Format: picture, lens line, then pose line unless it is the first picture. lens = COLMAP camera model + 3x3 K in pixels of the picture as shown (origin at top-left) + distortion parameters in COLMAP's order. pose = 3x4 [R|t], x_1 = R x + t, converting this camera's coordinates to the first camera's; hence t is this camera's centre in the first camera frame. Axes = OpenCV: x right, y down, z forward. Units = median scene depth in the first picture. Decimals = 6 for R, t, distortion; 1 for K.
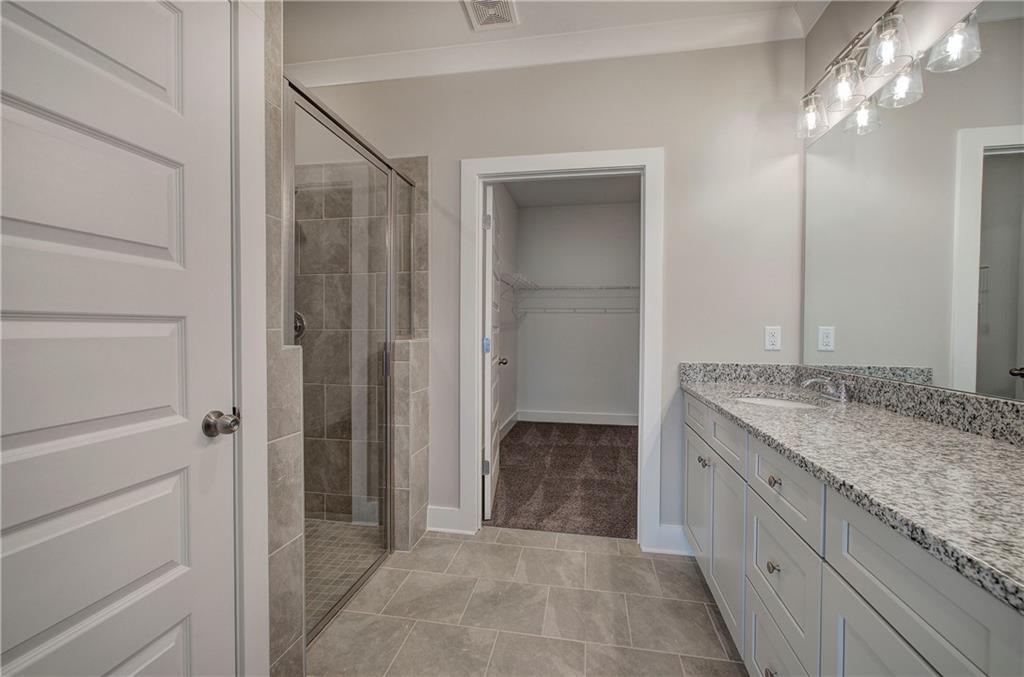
lens RADIAL K [[433.2, 0, 513.4], [0, 433.2, 337.8], [0, 0, 1]] dist [-0.001745, -0.000190]
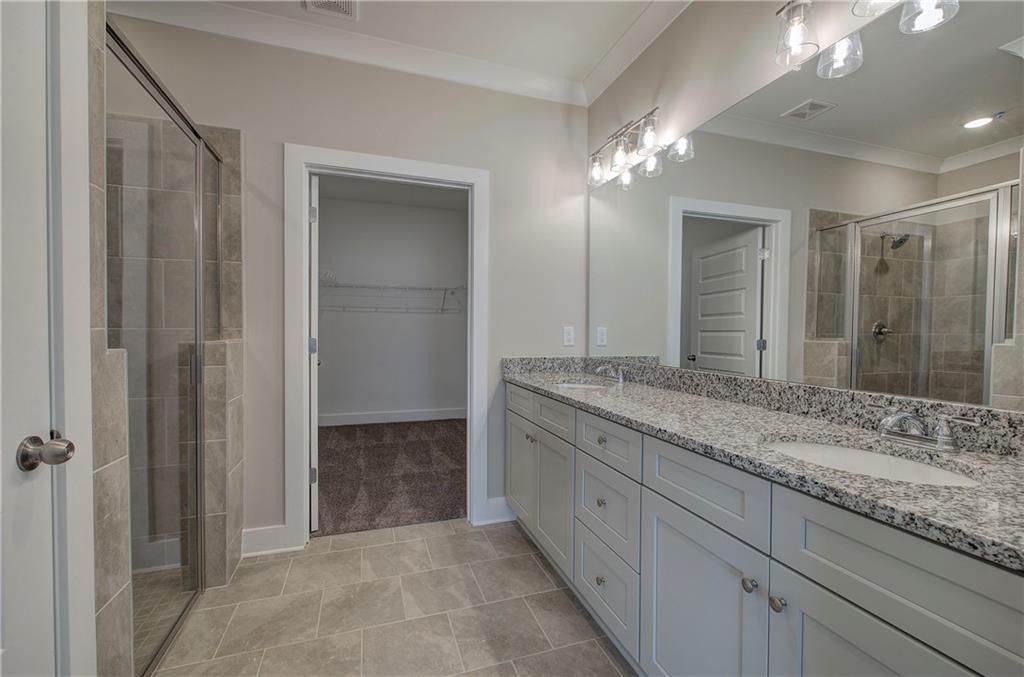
lens RADIAL K [[433.2, 0, 513.4], [0, 433.2, 337.8], [0, 0, 1]] dist [-0.001745, -0.000190]
pose [[0.872806, -0.007215, 0.488015, -0.169499], [0.005880, 0.999974, 0.004268, -0.001278], [-0.488033, -0.000856, 0.872825, -0.037664]]
